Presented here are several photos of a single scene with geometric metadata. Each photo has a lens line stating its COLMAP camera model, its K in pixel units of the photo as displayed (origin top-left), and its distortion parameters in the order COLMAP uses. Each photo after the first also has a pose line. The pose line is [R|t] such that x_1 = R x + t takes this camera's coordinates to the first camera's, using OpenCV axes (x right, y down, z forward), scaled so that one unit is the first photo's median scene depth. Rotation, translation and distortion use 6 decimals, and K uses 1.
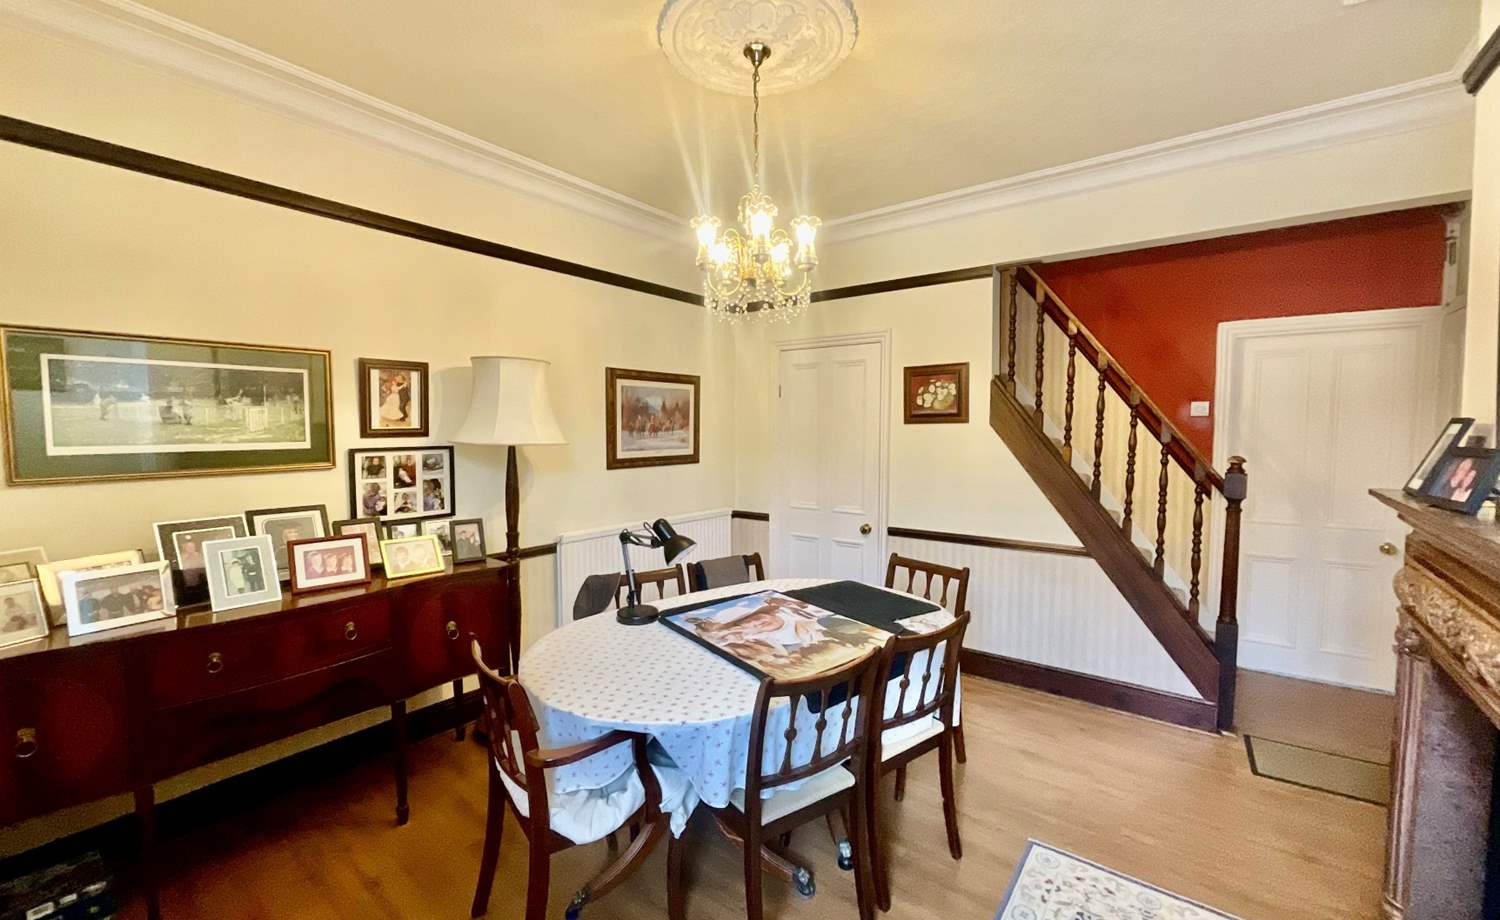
lens RADIAL K [[607.4, 0, 750.0], [0, 607.4, 460.0], [0, 0, 1]] dist [-0.003060, 0.000300]
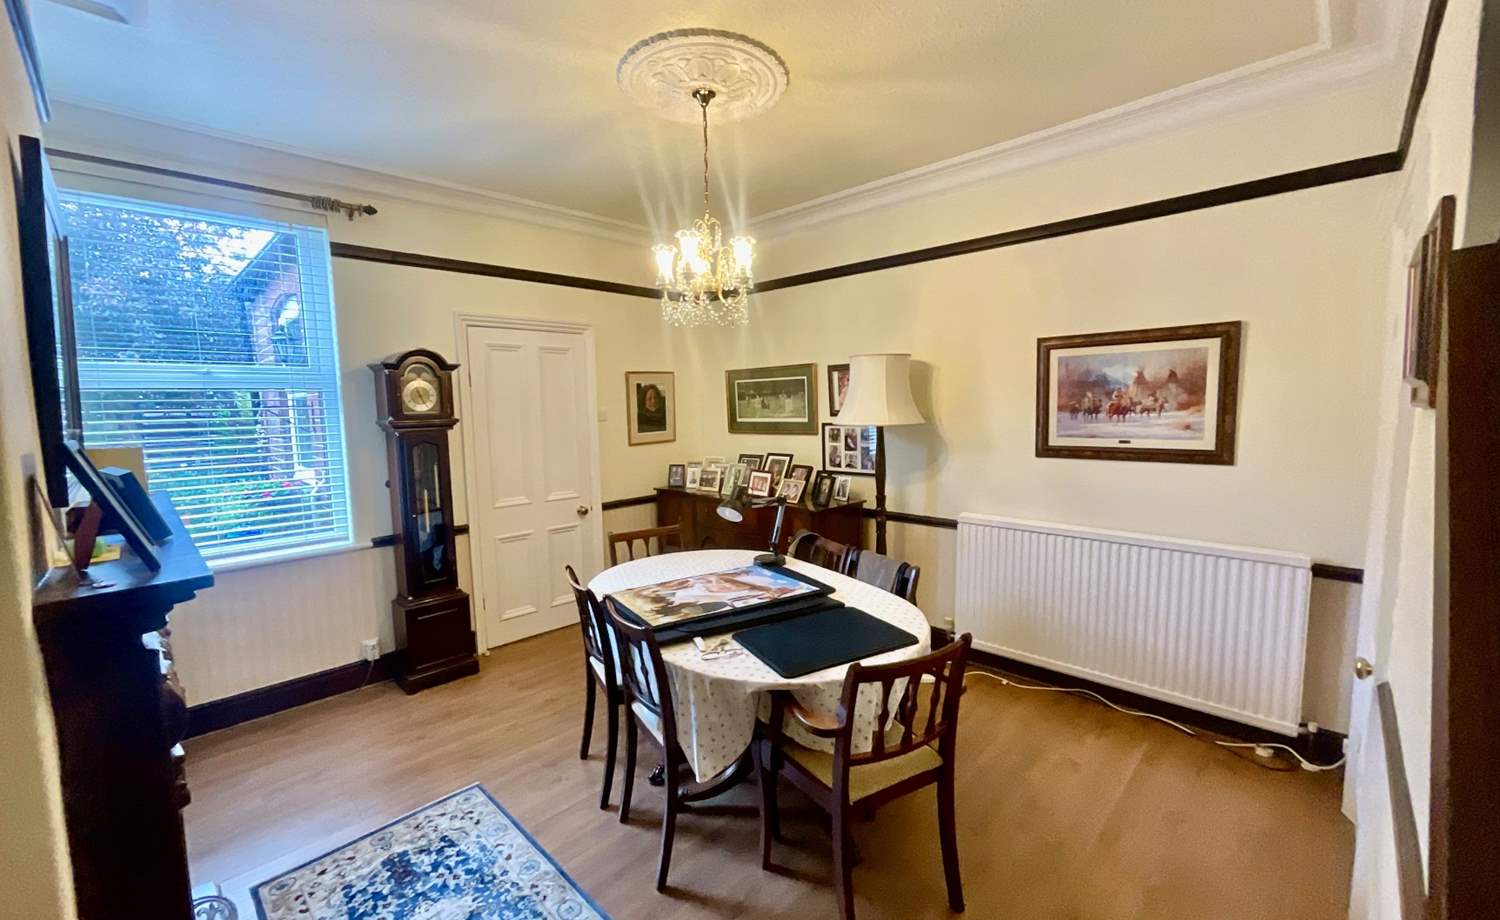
lens RADIAL K [[607.4, 0, 750.0], [0, 607.4, 460.0], [0, 0, 1]] dist [-0.003060, 0.000300]
pose [[-0.115037, 0.097674, -0.988547, 0.958048], [-0.032146, 0.994267, 0.101980, -0.078259], [0.992841, 0.043509, -0.111238, 0.979589]]
